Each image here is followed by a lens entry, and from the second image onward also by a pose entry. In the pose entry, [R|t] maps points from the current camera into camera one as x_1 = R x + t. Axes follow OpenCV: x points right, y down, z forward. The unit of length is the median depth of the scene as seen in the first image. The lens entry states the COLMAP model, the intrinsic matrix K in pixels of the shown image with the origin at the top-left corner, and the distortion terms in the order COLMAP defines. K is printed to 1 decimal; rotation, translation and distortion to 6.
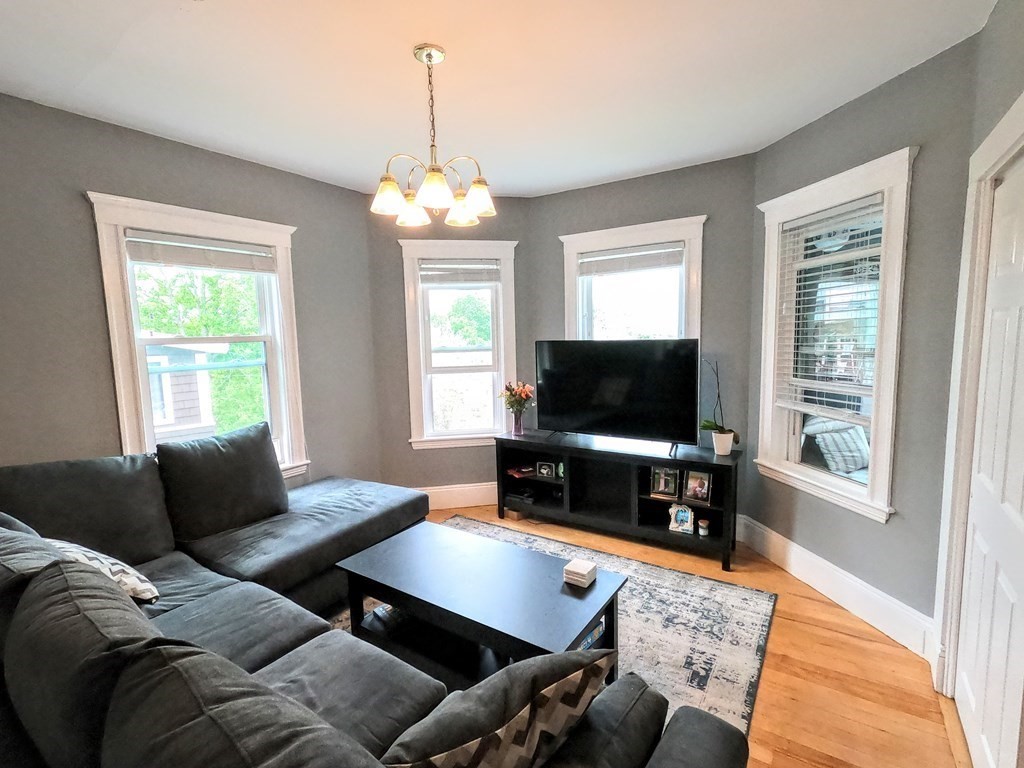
lens RADIAL K [[486.8, 0, 511.5], [0, 486.8, 380.9], [0, 0, 1]] dist [-0.002046, -0.000361]
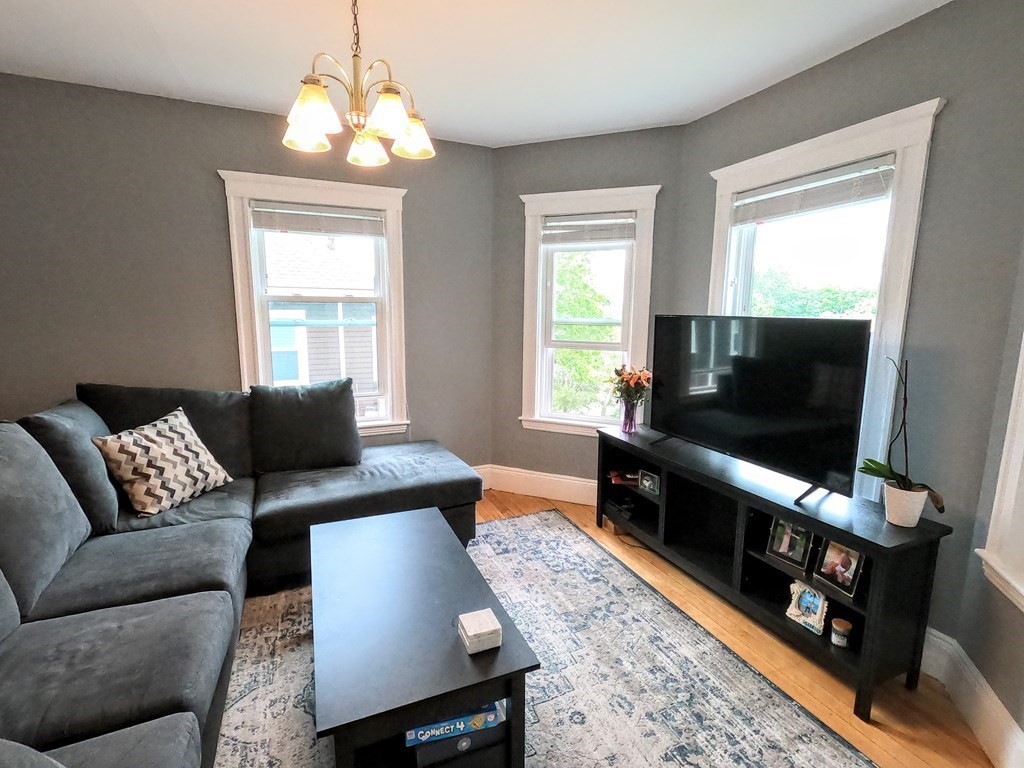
lens RADIAL K [[486.8, 0, 511.6], [0, 486.8, 382.0], [0, 0, 1]] dist [-0.002046, -0.000361]
pose [[0.839801, 0.115549, -0.530456, 0.325554], [-0.088244, 0.993147, 0.076632, -0.017938], [0.535675, -0.017546, 0.844242, 0.267229]]
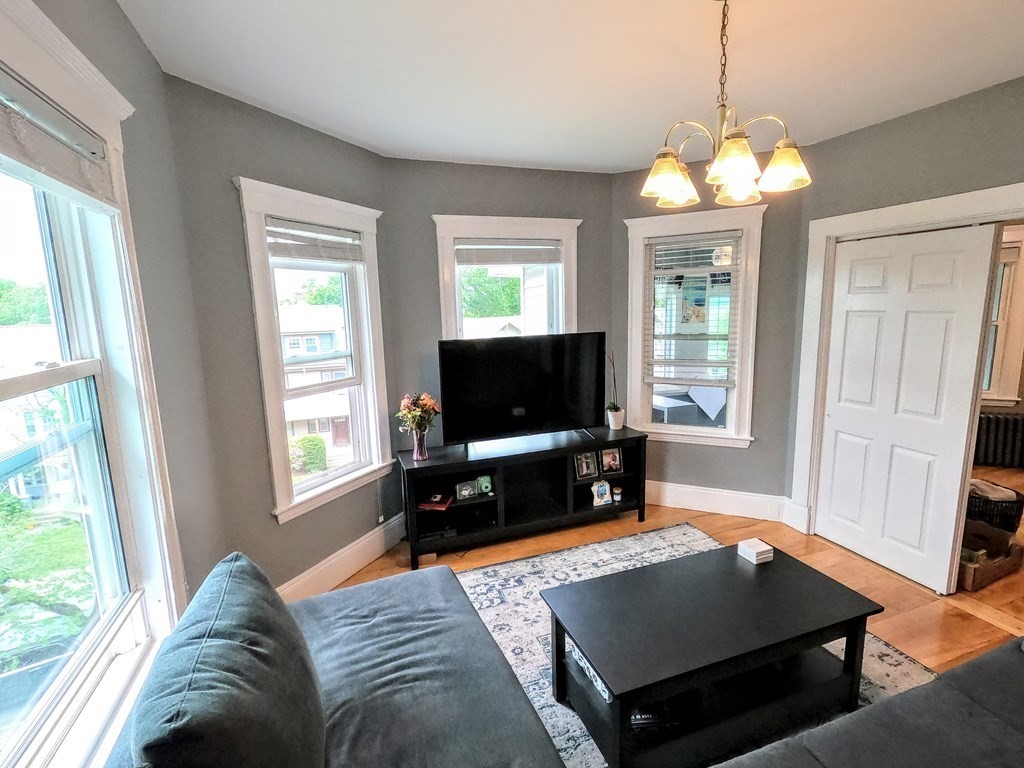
lens RADIAL K [[486.8, 0, 507.9], [0, 486.8, 383.2], [0, 0, 1]] dist [-0.002046, -0.000361]
pose [[0.588759, -0.118683, 0.799548, -0.638524], [0.097964, 0.992347, 0.075165, -0.072047], [-0.802350, 0.034072, 0.595880, 0.491806]]
